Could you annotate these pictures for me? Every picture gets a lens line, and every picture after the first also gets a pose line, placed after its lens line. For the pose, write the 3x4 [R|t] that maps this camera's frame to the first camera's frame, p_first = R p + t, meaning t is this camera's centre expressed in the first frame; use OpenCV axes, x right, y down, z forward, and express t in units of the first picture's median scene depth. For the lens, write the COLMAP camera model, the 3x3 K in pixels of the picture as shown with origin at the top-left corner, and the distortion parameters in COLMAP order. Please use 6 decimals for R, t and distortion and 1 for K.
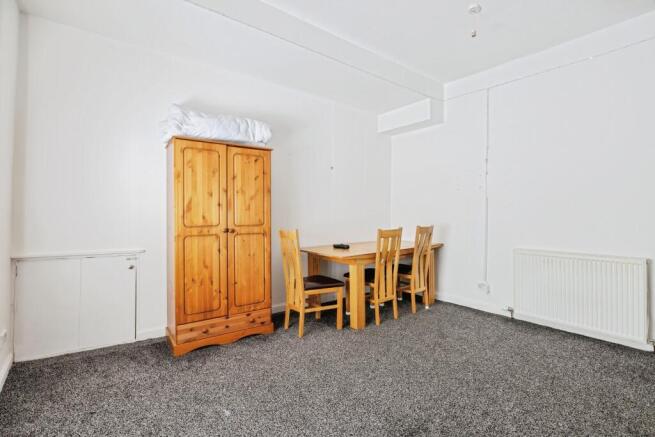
lens RADIAL K [[295.8, 0, 326.2], [0, 295.8, 212.5], [0, 0, 1]] dist [-0.005426, -0.000227]
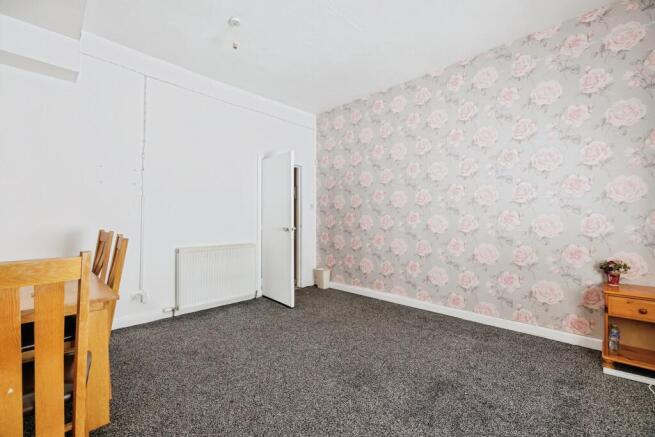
lens RADIAL K [[295.8, 0, 325.7], [0, 295.8, 215.7], [0, 0, 1]] dist [-0.005426, -0.000227]
pose [[-0.146604, 0.004702, 0.989184, -0.554107], [-0.011094, 0.999918, -0.006397, 0.010967], [-0.989133, -0.011912, -0.146540, 0.764404]]
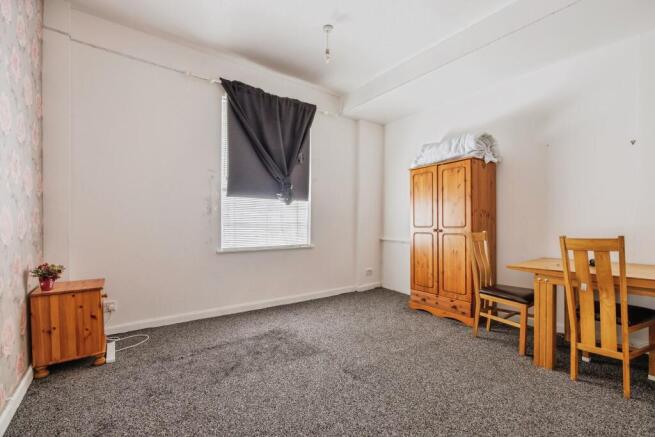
lens RADIAL K [[295.8, 0, 328.8], [0, 295.8, 224.6], [0, 0, 1]] dist [-0.005426, -0.000227]
pose [[-0.017026, 0.008026, -0.999823, 0.980666], [0.019664, 0.999777, 0.007691, 0.015386], [0.999662, -0.019530, -0.017180, 0.537215]]
